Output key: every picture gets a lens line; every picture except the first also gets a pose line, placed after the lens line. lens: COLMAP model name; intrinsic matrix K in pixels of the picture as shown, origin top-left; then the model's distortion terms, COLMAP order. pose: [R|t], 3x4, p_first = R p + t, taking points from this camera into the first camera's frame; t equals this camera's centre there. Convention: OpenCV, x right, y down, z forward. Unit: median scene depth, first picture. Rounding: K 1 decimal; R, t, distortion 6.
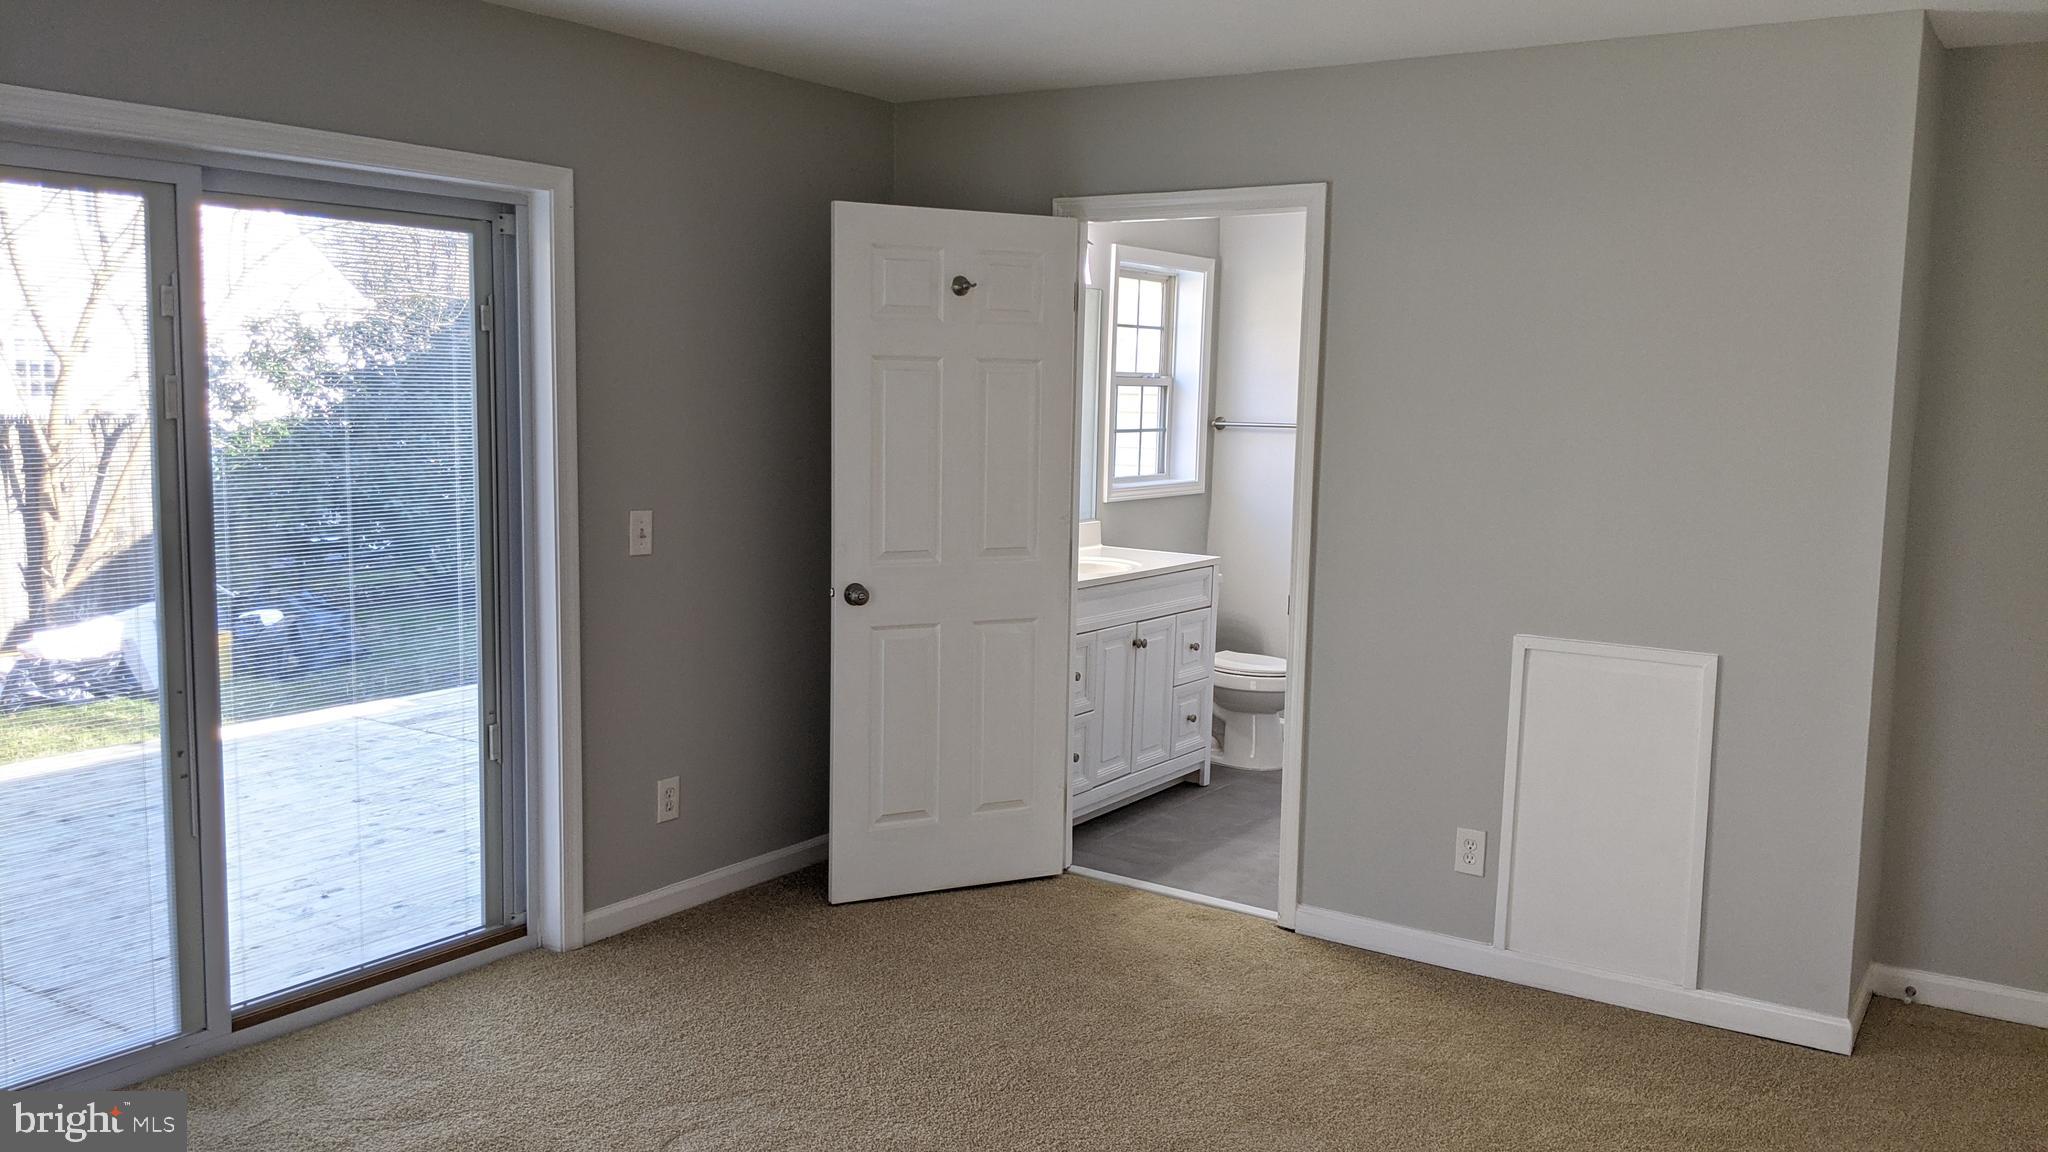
lens RADIAL K [[1635.7, 0, 1018.3], [0, 1635.7, 584.2], [0, 0, 1]] dist [0.058286, -0.114413]
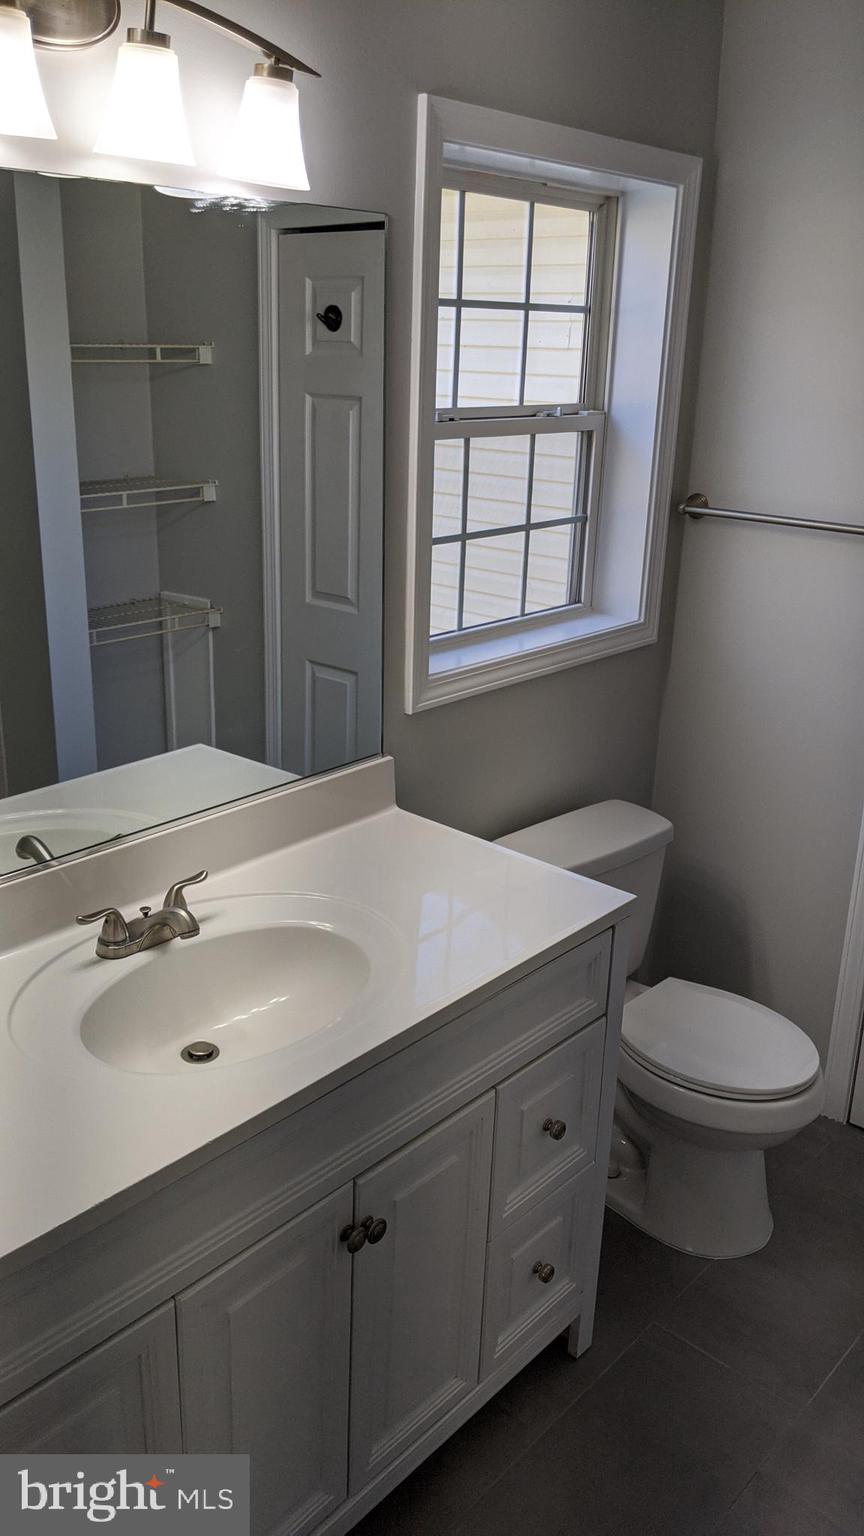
lens RADIAL K [[1226.8, 0, 441.4], [0, 1226.8, 760.8], [0, 0, 1]] dist [0.058286, -0.114413]
pose [[0.990660, 0.043010, -0.129394, 0.098447], [-0.016214, 0.979373, 0.201409, -0.097439], [0.135388, -0.197430, 0.970923, 0.606670]]
